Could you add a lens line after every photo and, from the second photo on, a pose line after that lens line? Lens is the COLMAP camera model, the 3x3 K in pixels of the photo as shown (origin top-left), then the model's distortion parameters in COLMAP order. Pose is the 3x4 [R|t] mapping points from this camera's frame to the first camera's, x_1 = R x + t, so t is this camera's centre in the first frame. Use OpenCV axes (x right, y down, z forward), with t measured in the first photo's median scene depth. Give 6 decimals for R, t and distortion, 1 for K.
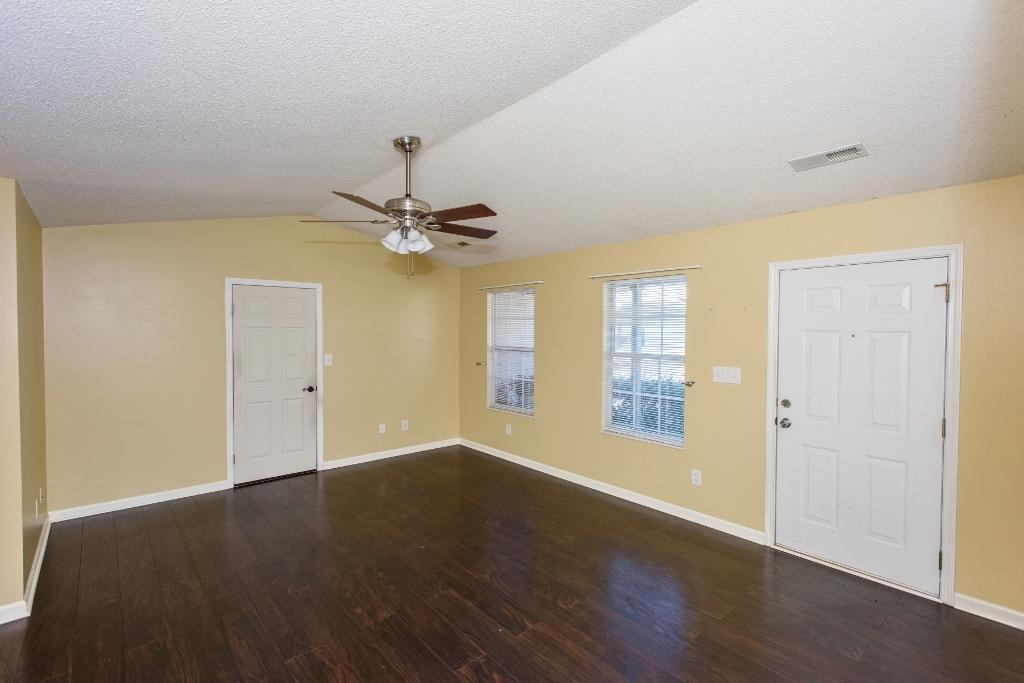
lens RADIAL K [[473.9, 0, 512.0], [0, 473.9, 341.5], [0, 0, 1]] dist [0.018094, -0.000372]
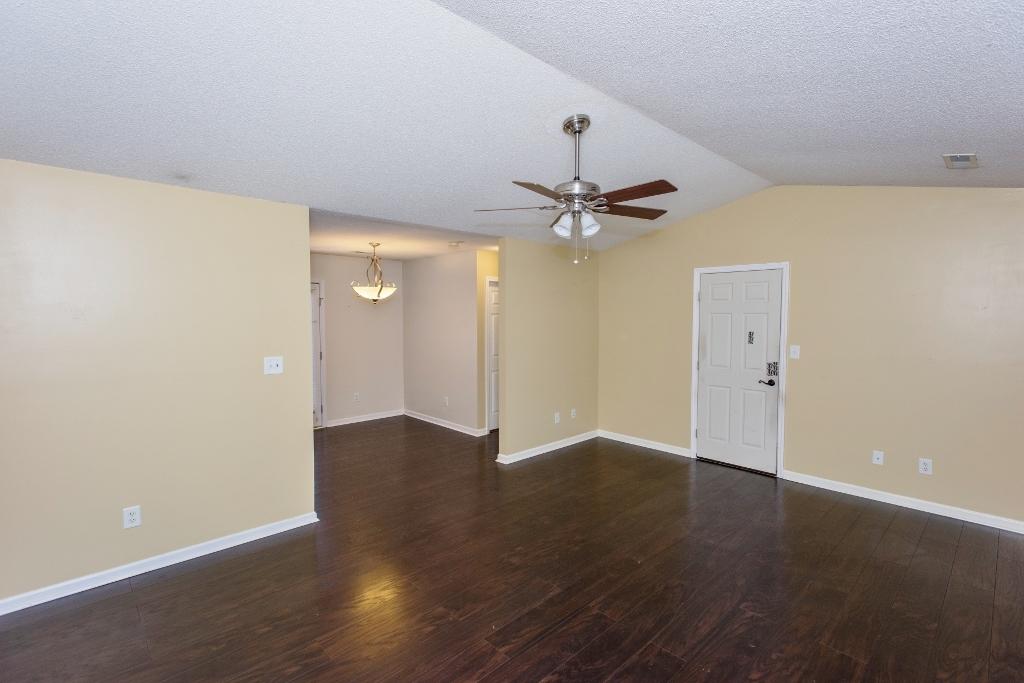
lens RADIAL K [[473.9, 0, 512.0], [0, 473.9, 341.5], [0, 0, 1]] dist [0.018094, -0.000372]
pose [[0.041636, 0.056021, -0.997561, 0.489656], [-0.024894, 0.998175, 0.055016, -0.015111], [0.998823, 0.022543, 0.042955, 0.528850]]
